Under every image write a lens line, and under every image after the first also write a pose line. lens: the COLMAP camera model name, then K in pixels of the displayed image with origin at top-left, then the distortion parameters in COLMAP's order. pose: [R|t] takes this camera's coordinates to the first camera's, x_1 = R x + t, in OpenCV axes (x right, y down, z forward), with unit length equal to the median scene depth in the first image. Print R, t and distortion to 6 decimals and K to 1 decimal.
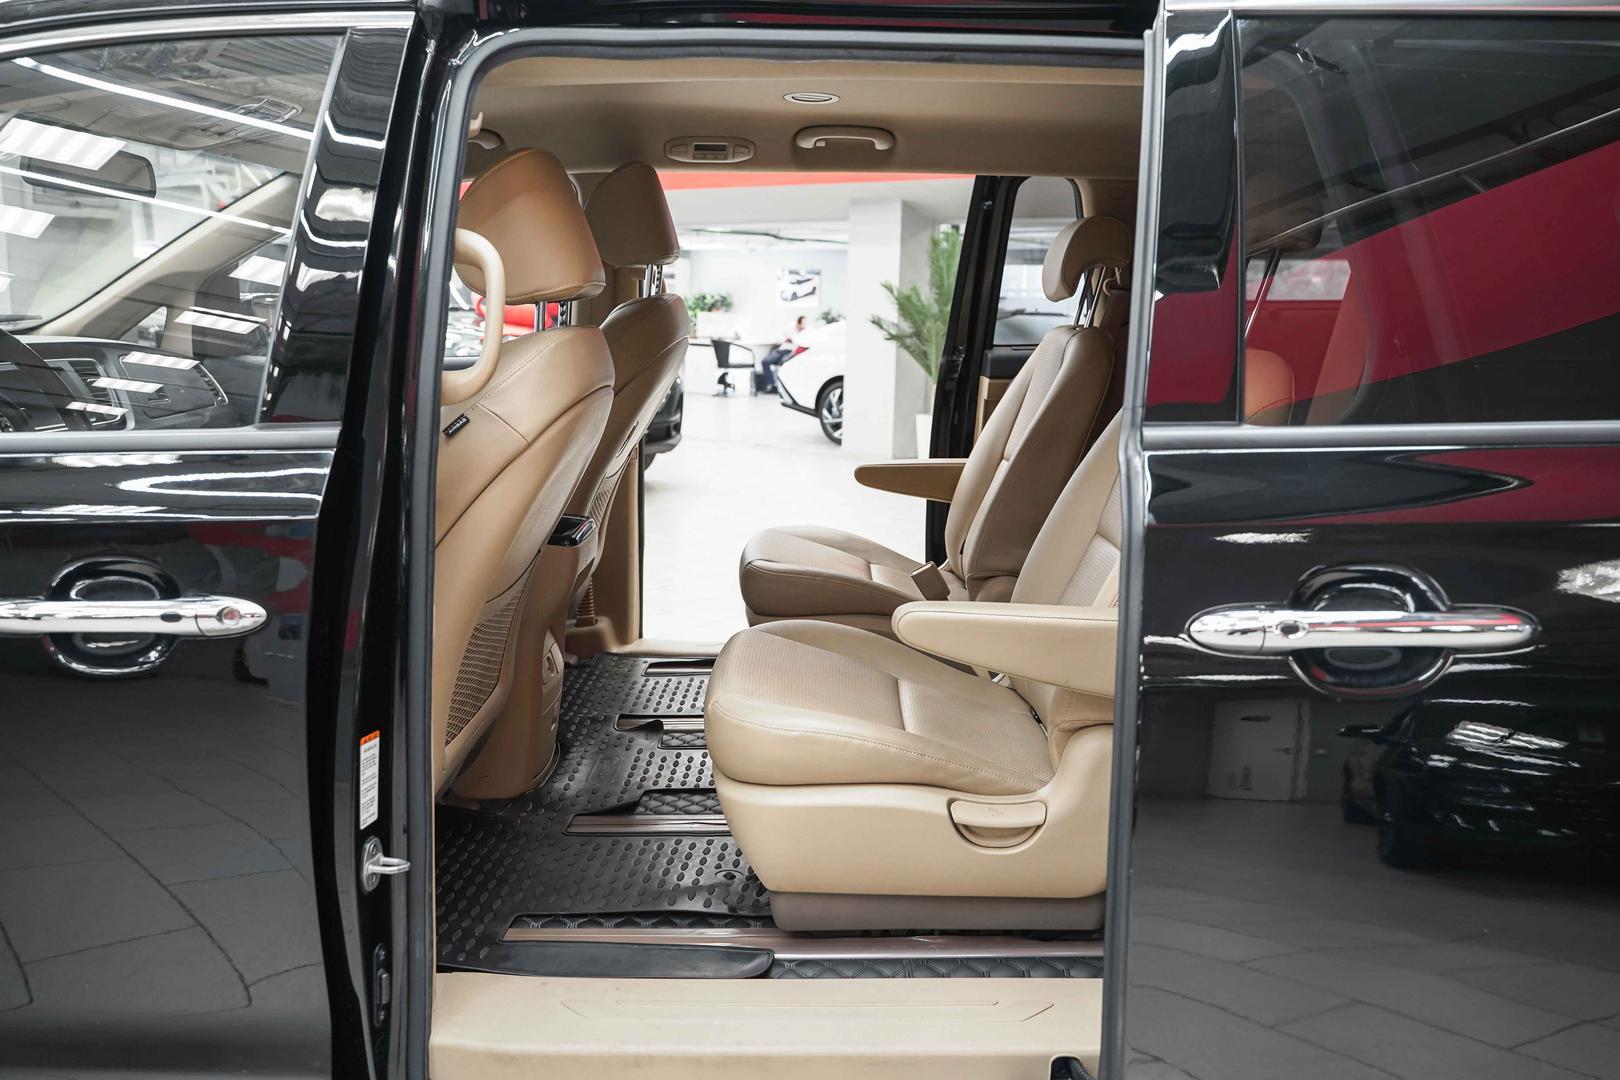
lens RADIAL K [[1304.9, 0, 813.1], [0, 1304.9, 548.1], [0, 0, 1]] dist [-0.001675, 0.001023]
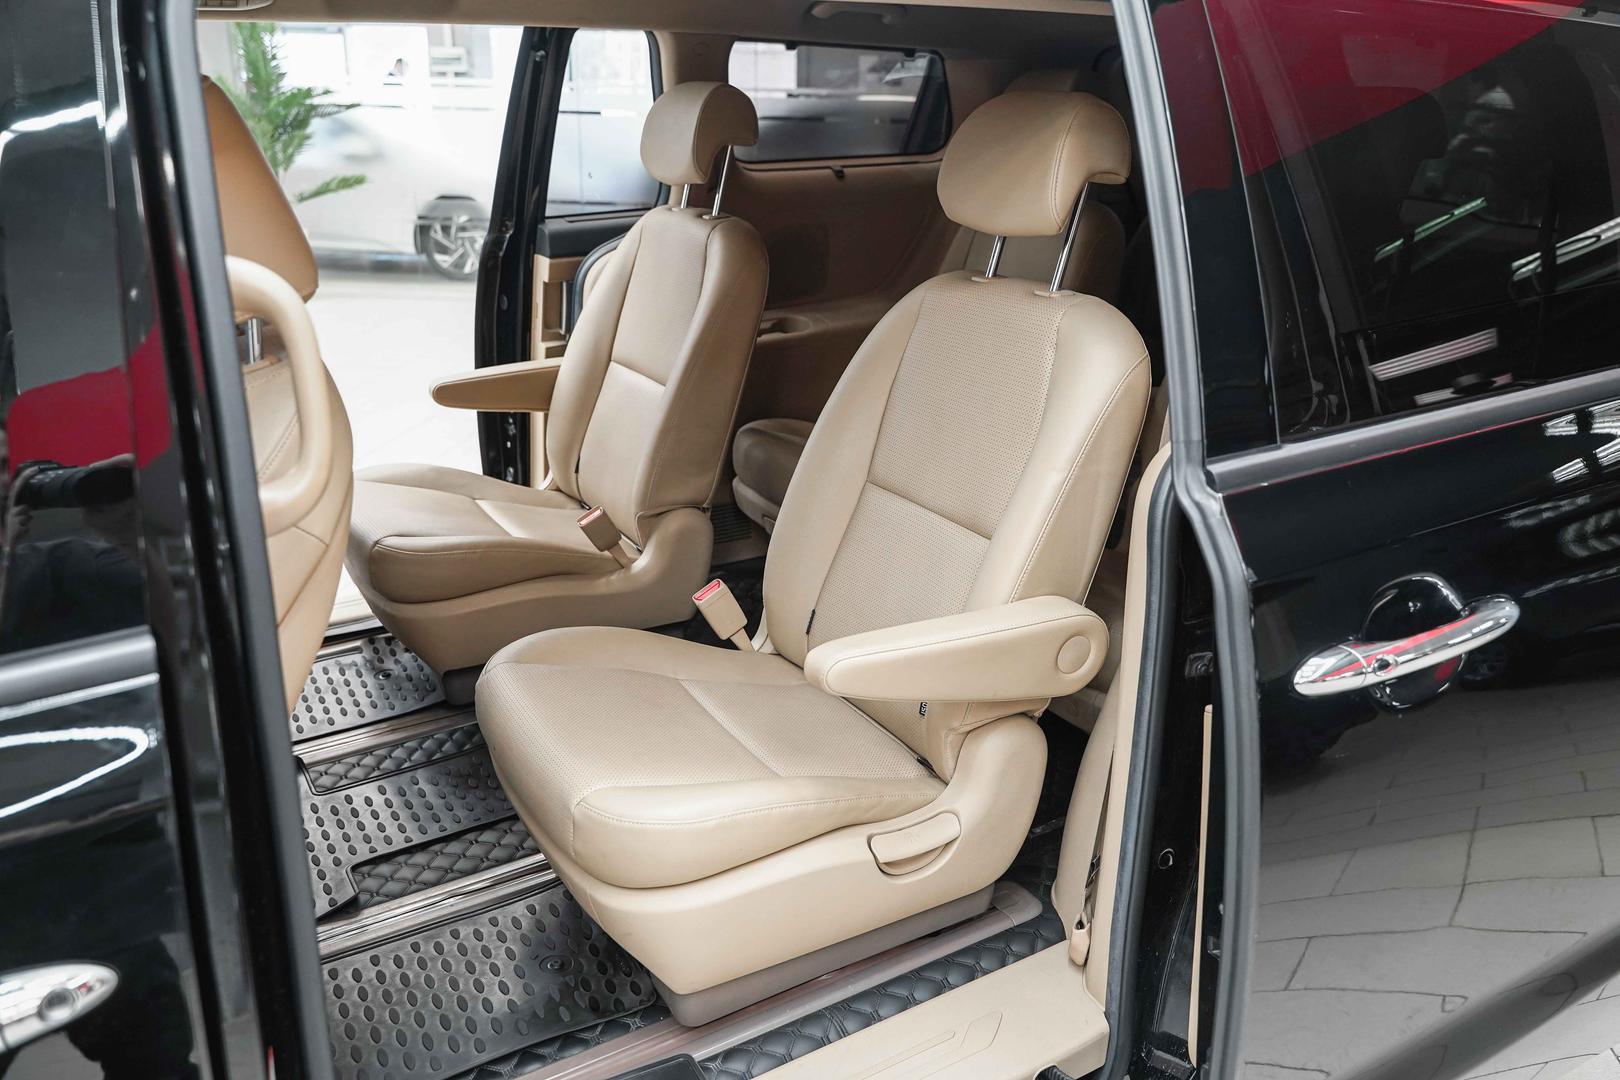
lens RADIAL K [[1304.9, 0, 808.1], [0, 1304.9, 532.0], [0, 0, 1]] dist [-0.001675, 0.001023]
pose [[0.858806, -0.184113, 0.478075, -0.234597], [0.105168, 0.976674, 0.187208, -0.135307], [-0.501391, -0.110497, 0.858136, 0.205282]]
